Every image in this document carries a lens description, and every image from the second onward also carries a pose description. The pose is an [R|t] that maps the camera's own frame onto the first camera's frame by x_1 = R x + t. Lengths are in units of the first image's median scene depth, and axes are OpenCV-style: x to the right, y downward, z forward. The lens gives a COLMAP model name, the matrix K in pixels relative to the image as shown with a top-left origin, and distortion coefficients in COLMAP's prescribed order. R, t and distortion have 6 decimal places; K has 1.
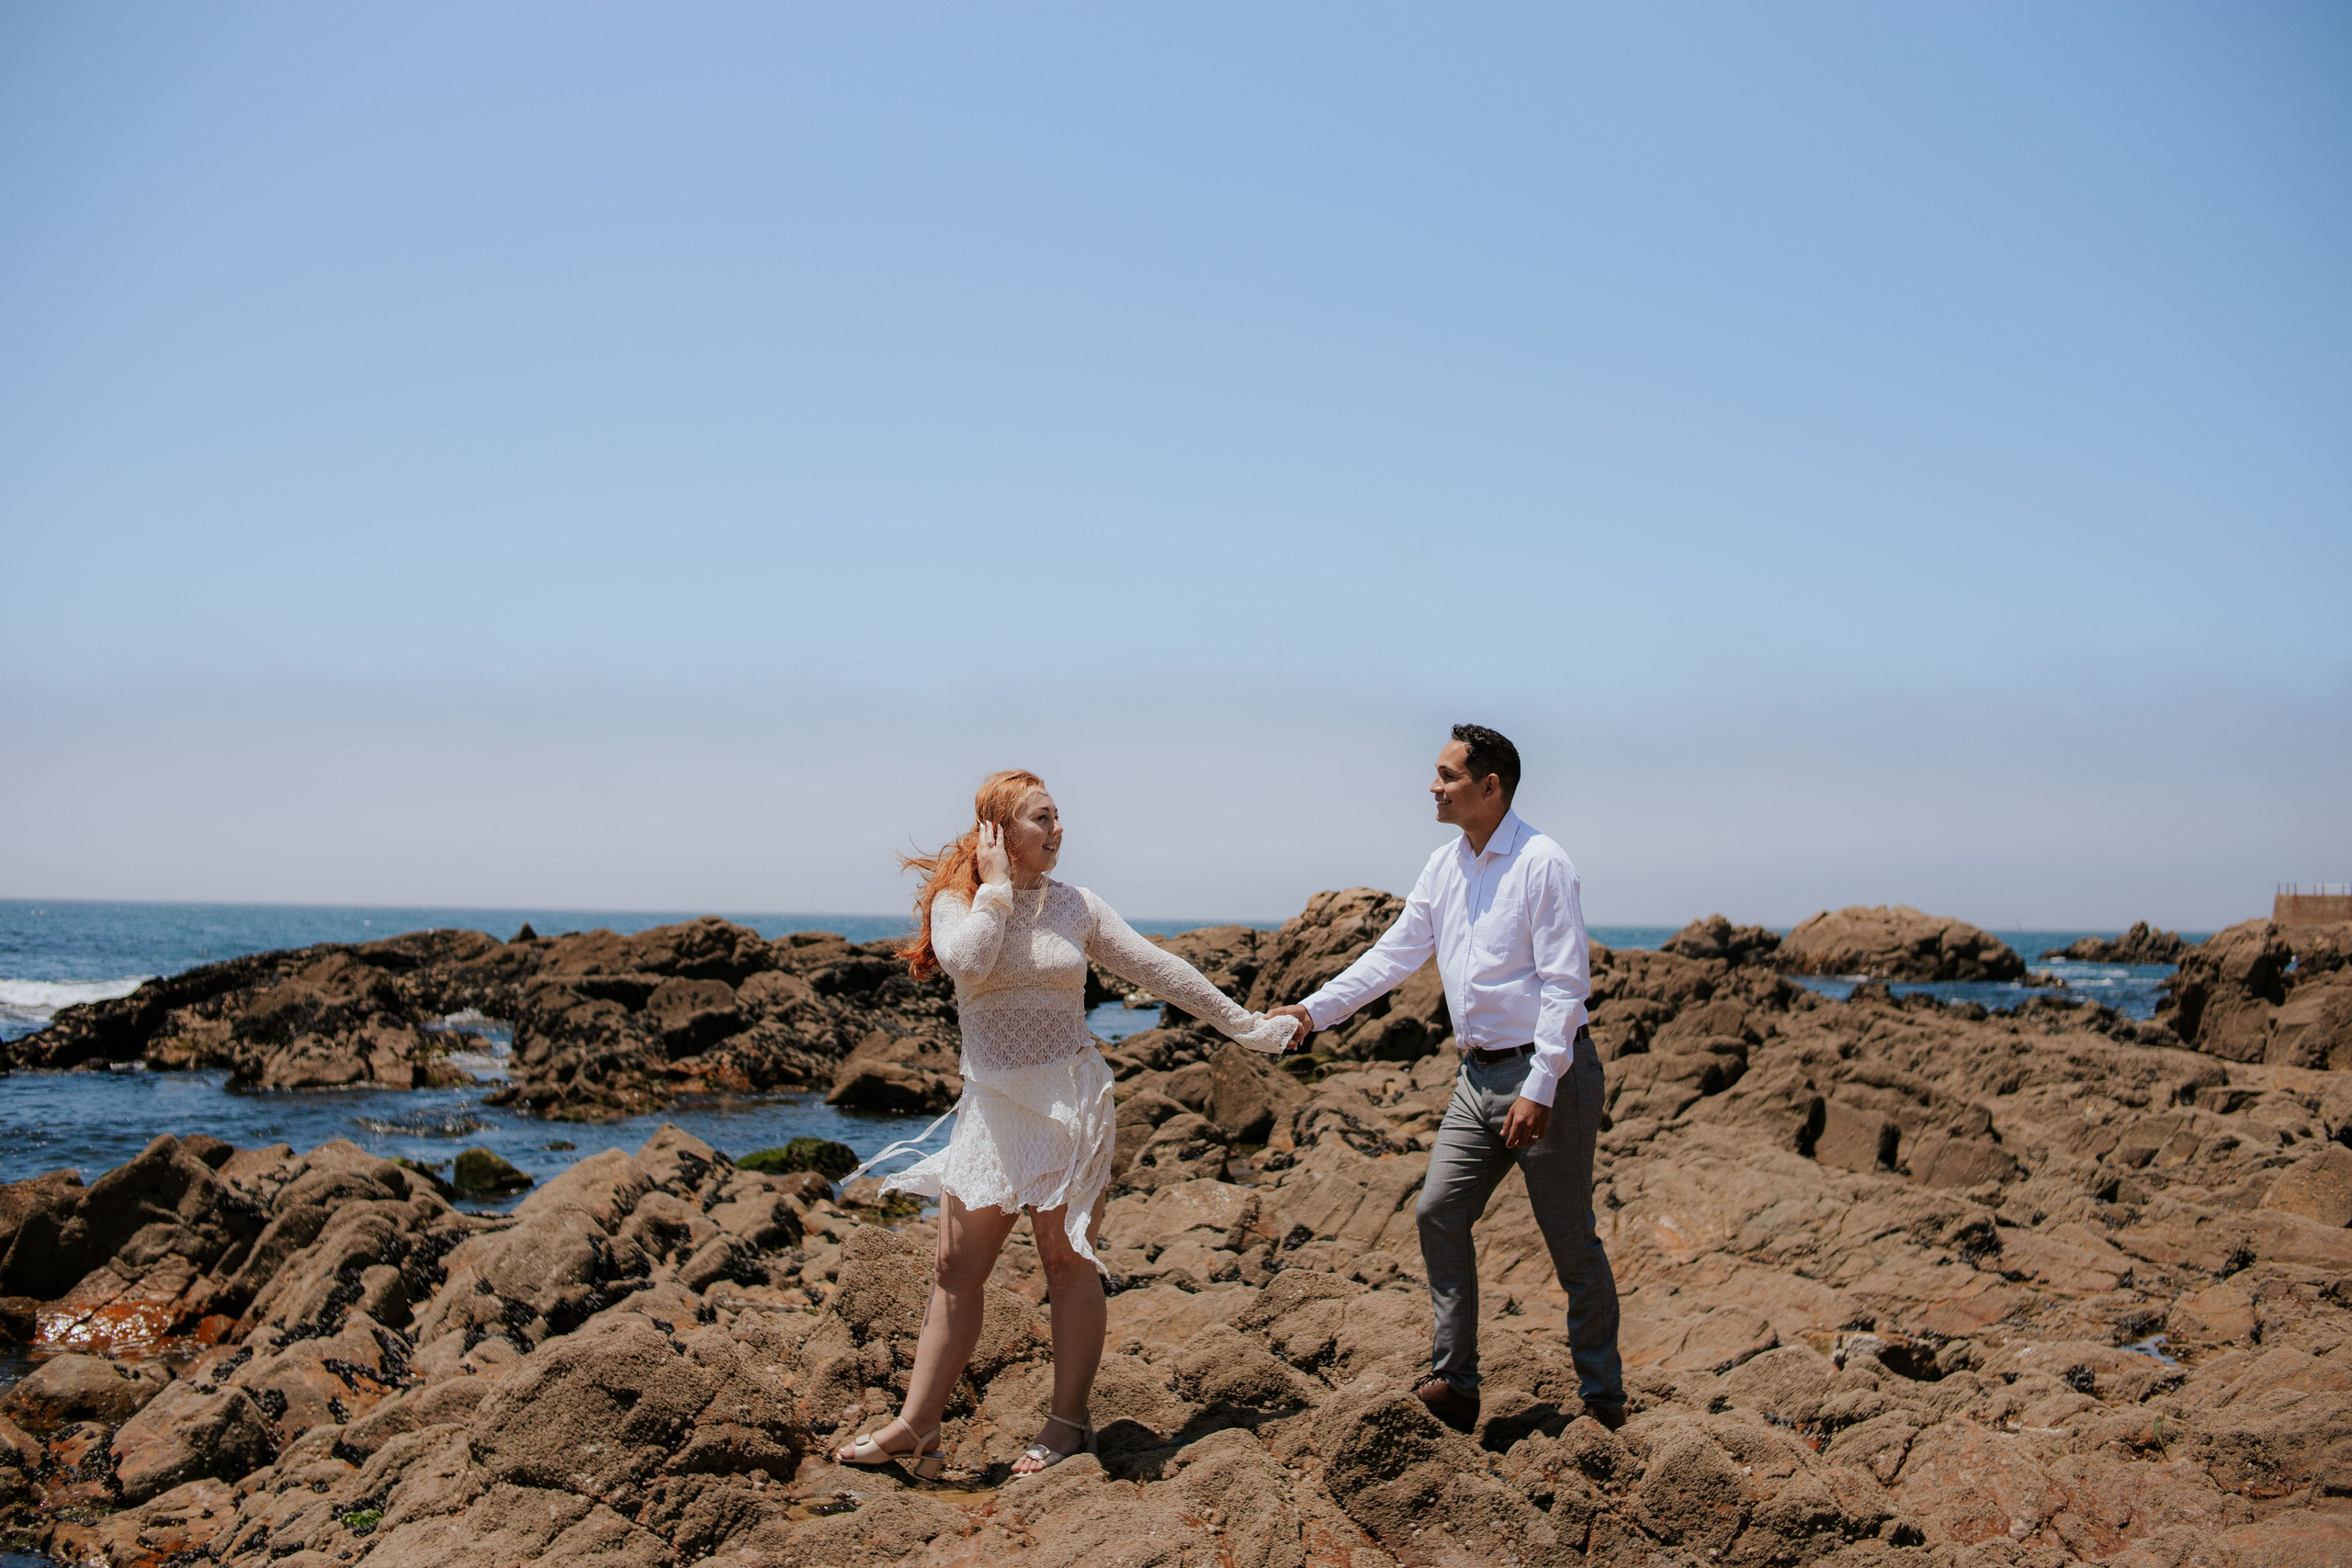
lens RADIAL K [[2265.1, 0, 1155.4], [0, 2265.1, 787.0], [0, 0, 1]] dist [-0.081810, 0.000000]
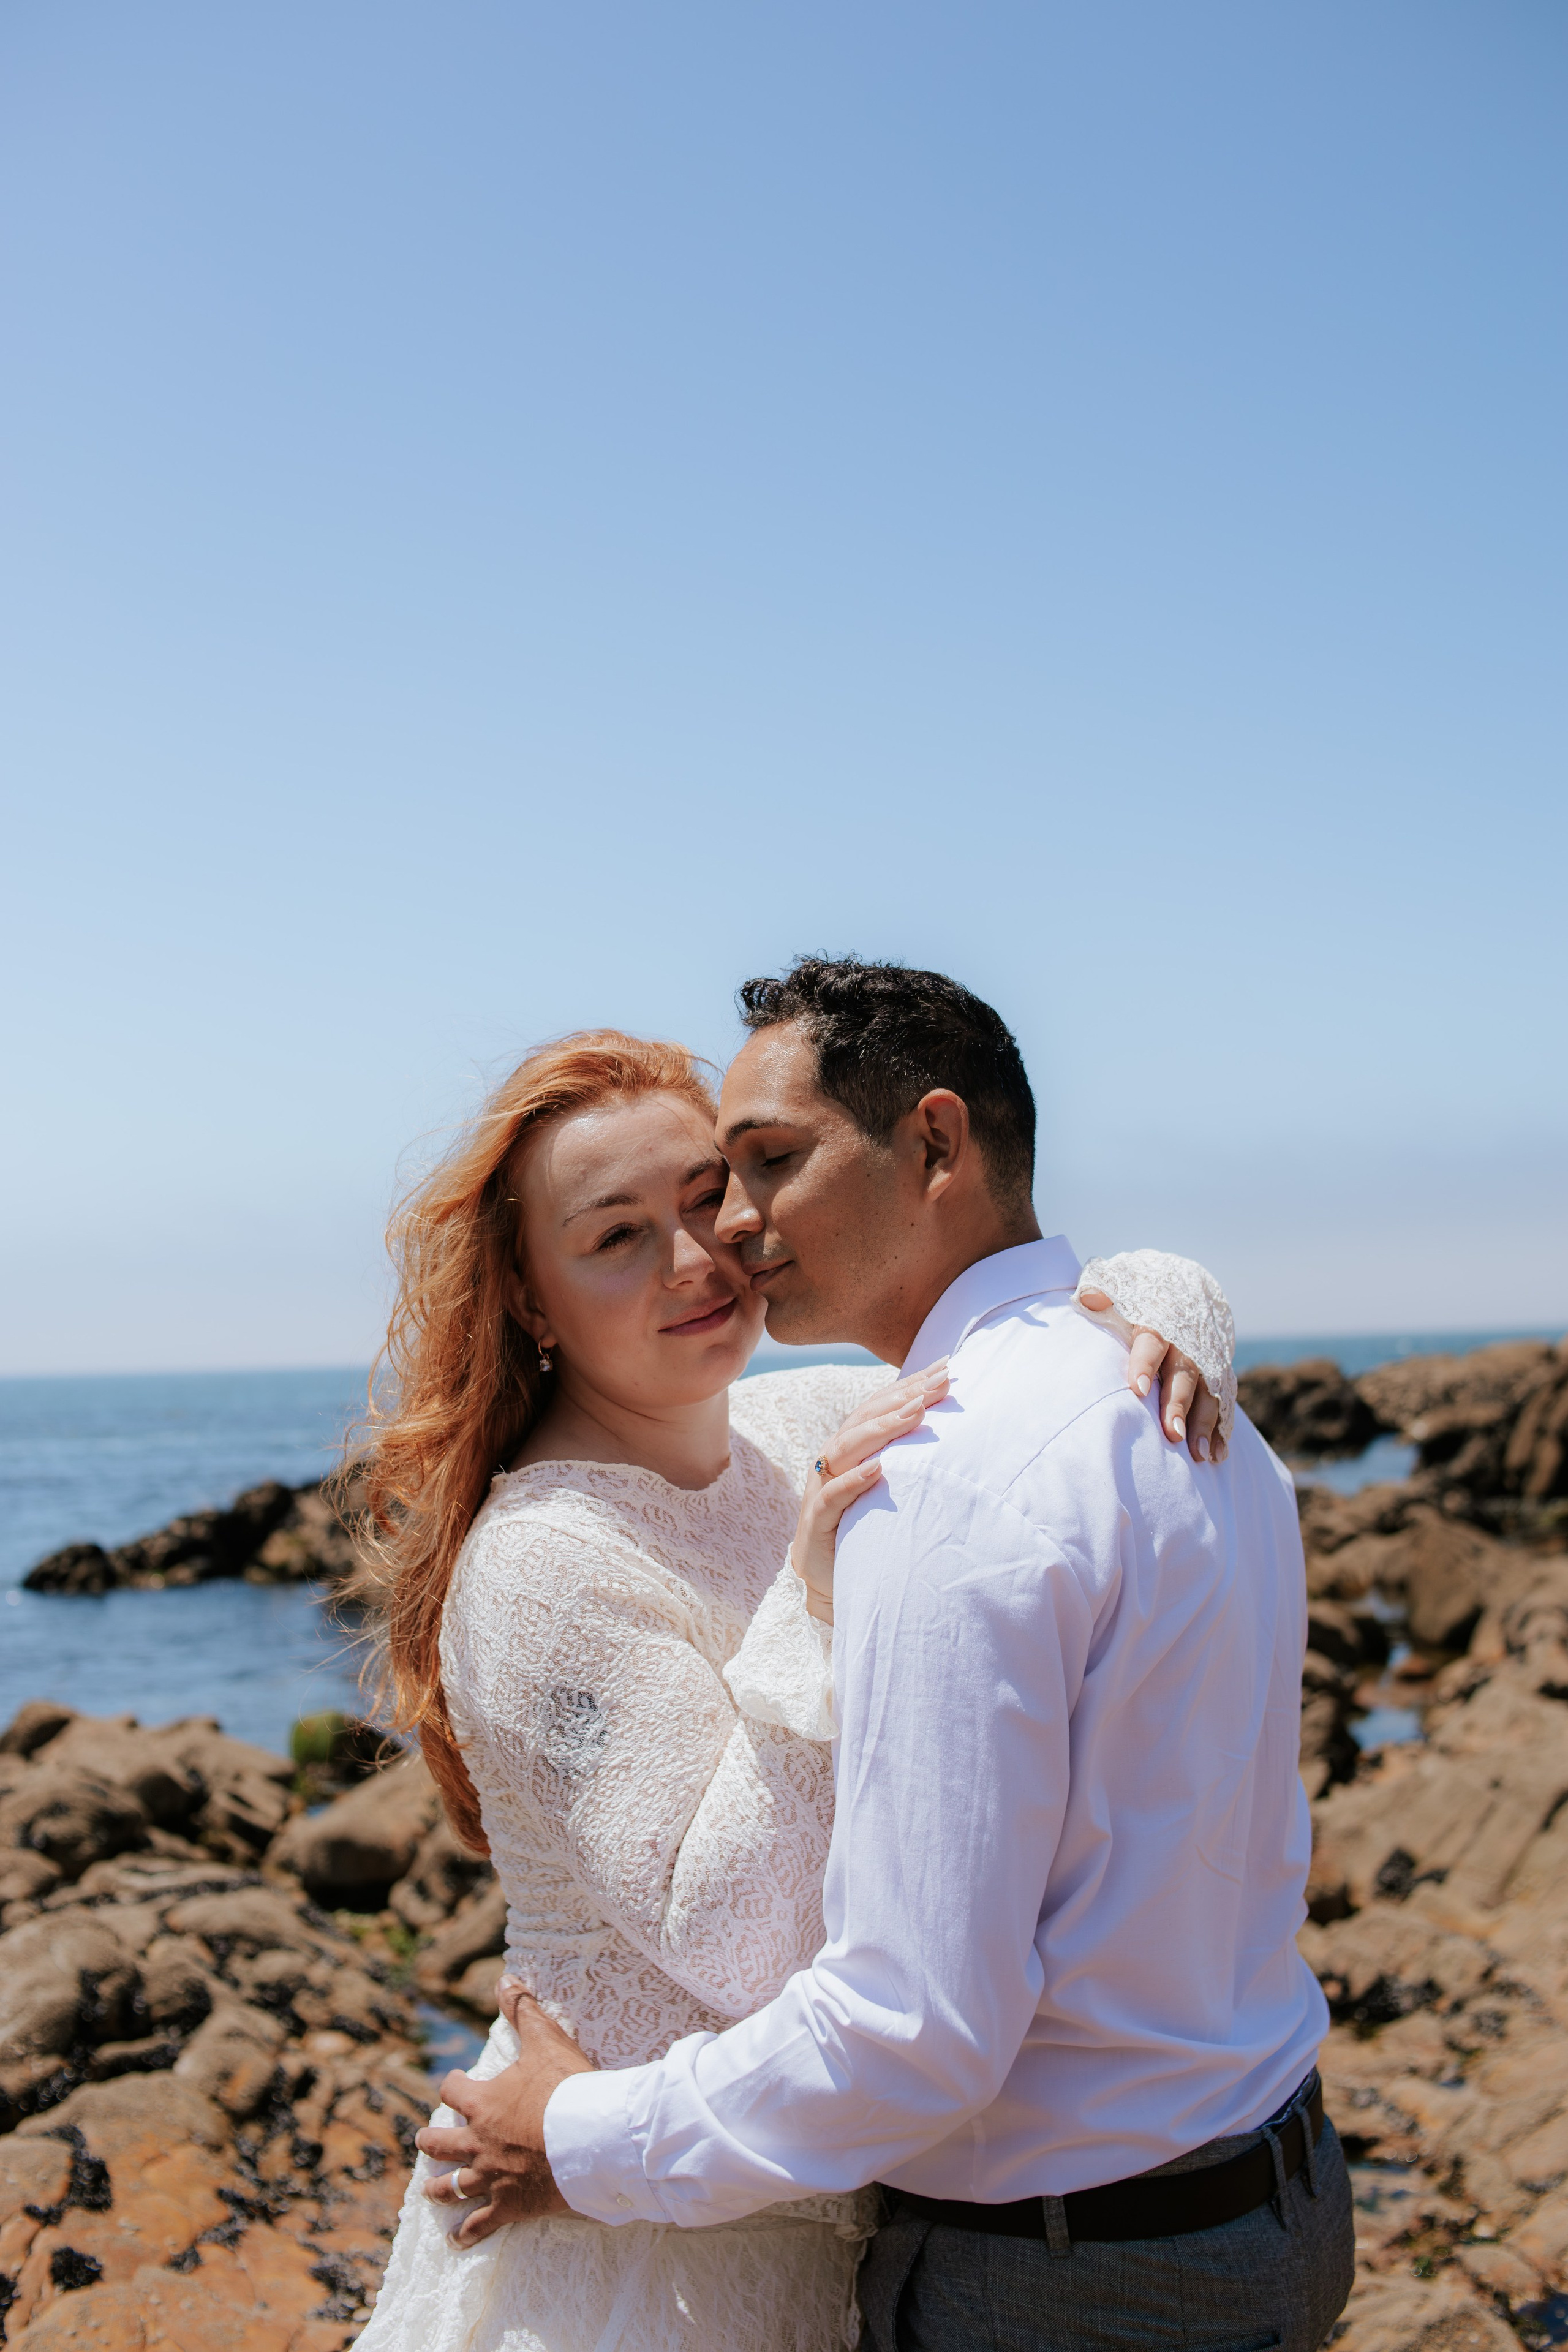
lens RADIAL K [[2265.3, 0, 789.4], [0, 2265.3, 1172.8], [0, 0, 1]] dist [-0.081810, 0.000000]
pose [[0.954687, -0.068971, -0.289509, 0.109932], [0.063359, 0.997577, -0.028726, 0.003870], [0.290789, 0.009081, 0.956744, 0.361980]]
